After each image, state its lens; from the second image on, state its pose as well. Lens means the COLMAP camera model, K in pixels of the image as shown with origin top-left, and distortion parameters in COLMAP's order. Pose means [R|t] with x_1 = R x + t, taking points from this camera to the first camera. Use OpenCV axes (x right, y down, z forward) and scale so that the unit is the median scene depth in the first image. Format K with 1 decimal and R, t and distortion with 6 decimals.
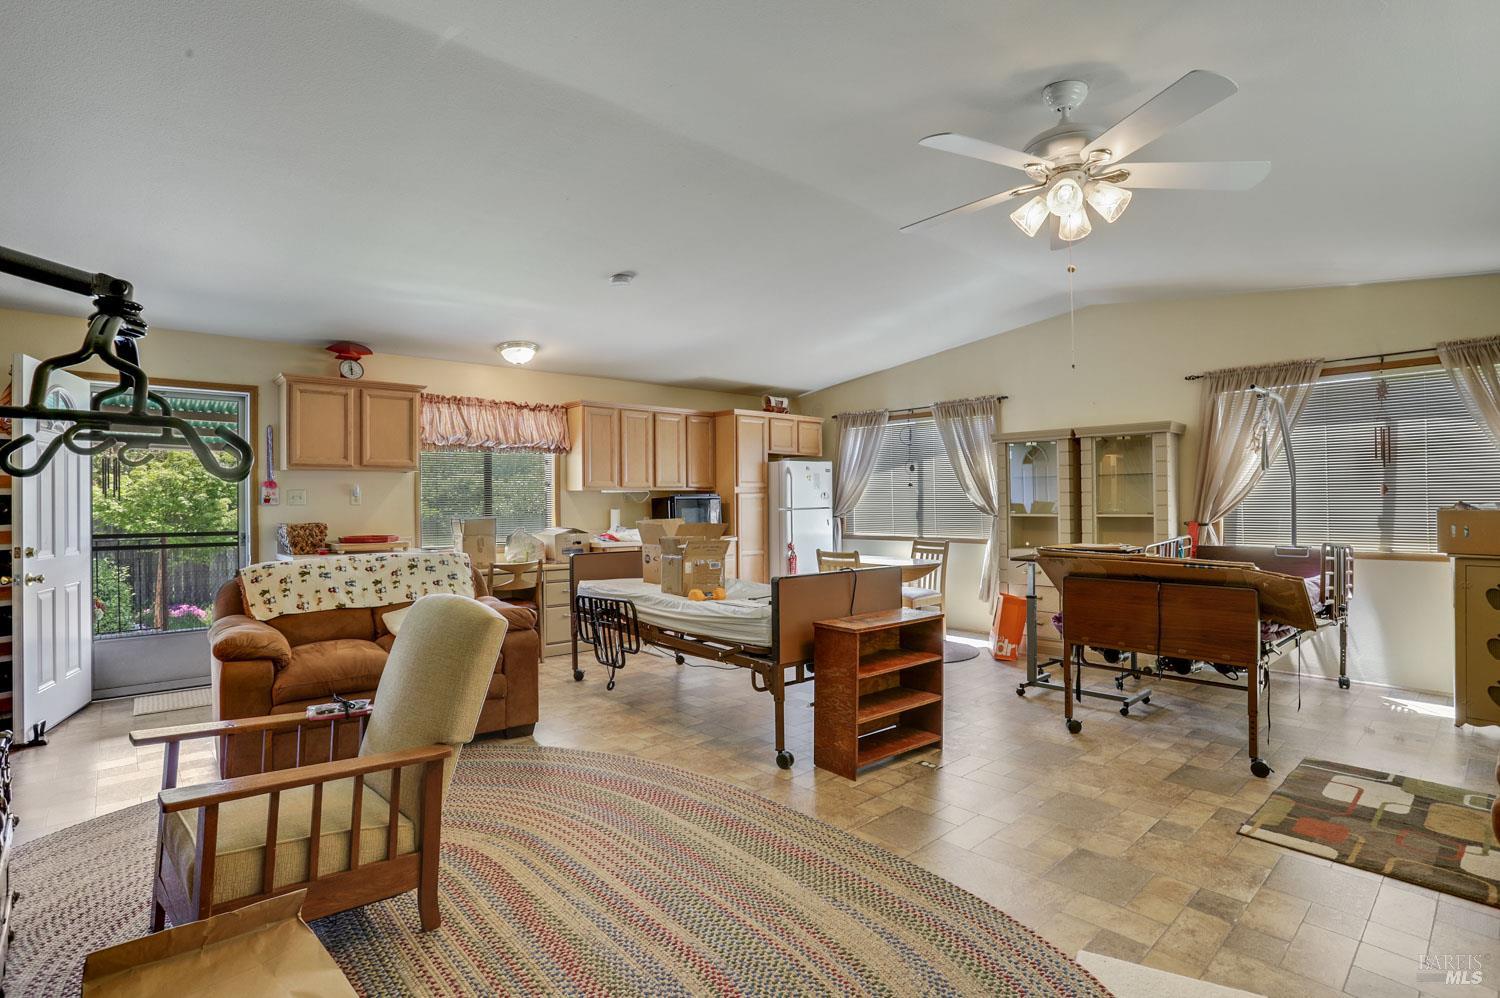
lens RADIAL K [[721.3, 0, 733.7], [0, 721.3, 491.8], [0, 0, 1]] dist [-0.058709, 0.014838]
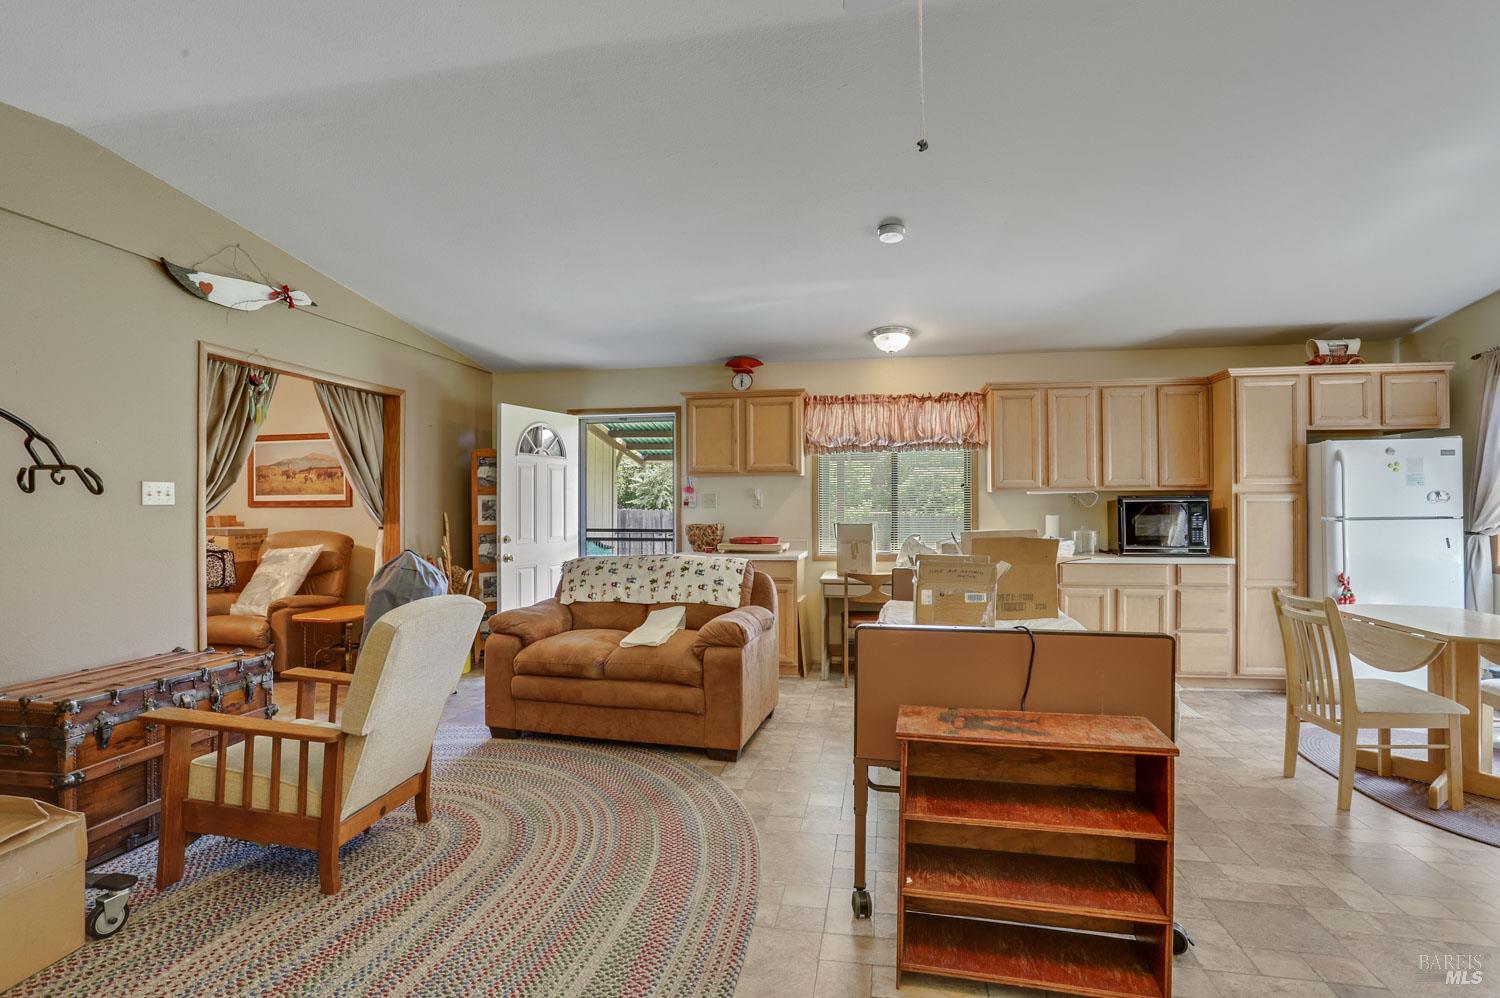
lens RADIAL K [[721.3, 0, 733.6], [0, 721.3, 502.6], [0, 0, 1]] dist [-0.058709, 0.014838]
pose [[0.615151, 0.002386, -0.788406, 0.430229], [0.008600, 0.999916, 0.009737, -0.000289], [0.788362, -0.012770, 0.615079, 0.431691]]
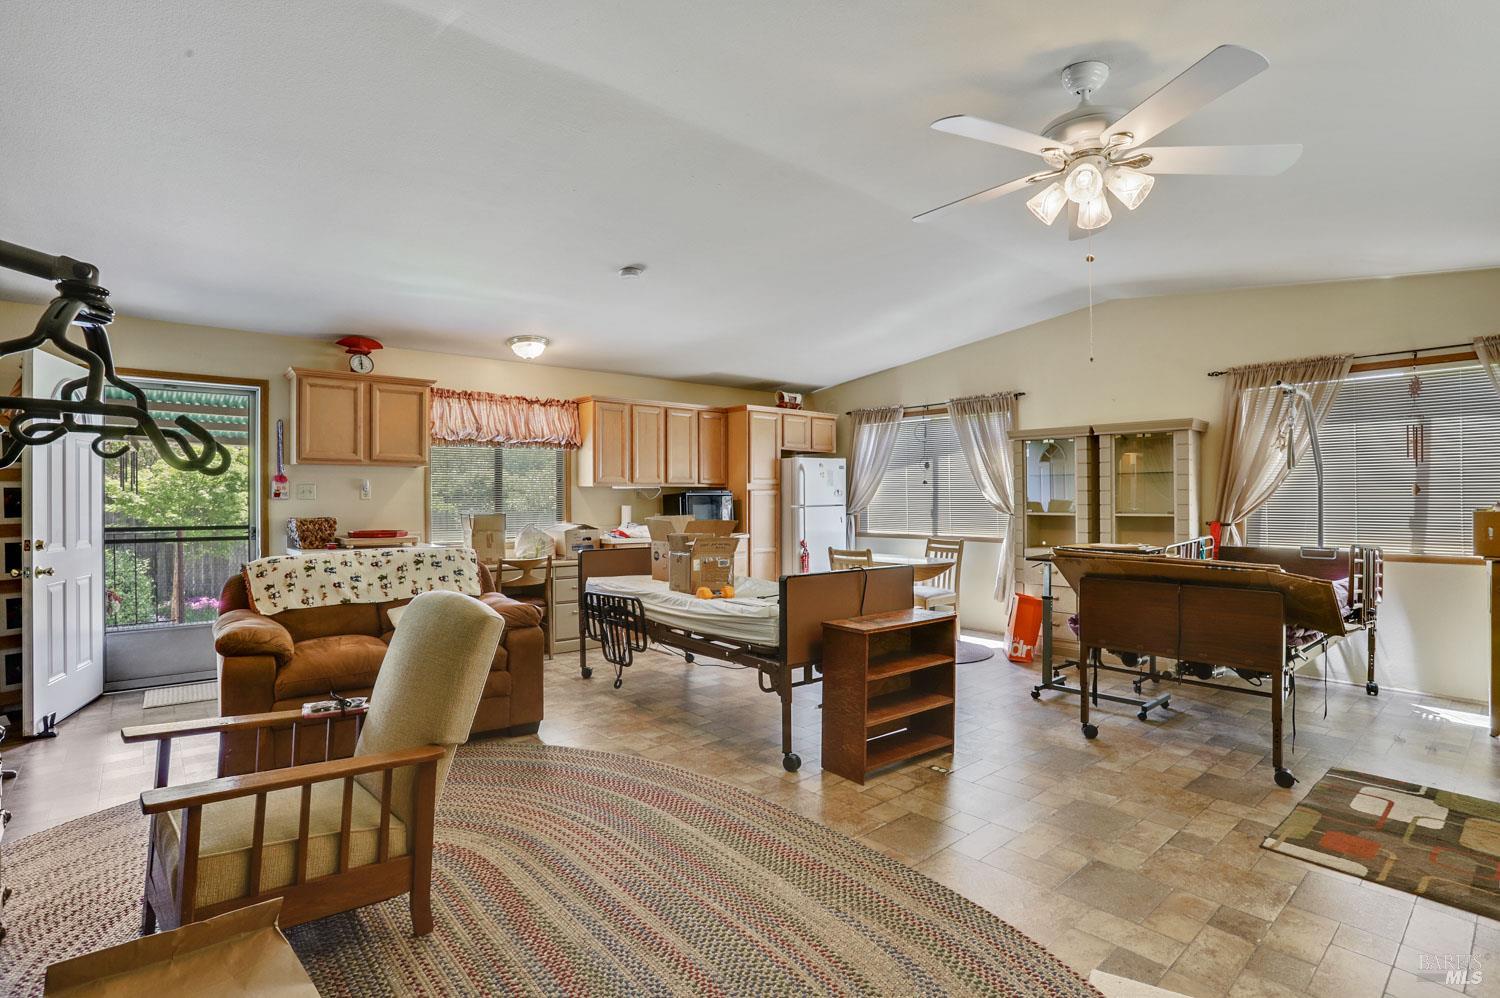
lens RADIAL K [[721.3, 0, 733.8], [0, 721.3, 491.7], [0, 0, 1]] dist [-0.058709, 0.014838]
pose [[0.999742, 0.005420, -0.022043, 0.010044], [-0.005326, 0.999976, 0.004329, 0.000315], [0.022066, -0.004210, 0.999748, 0.018301]]
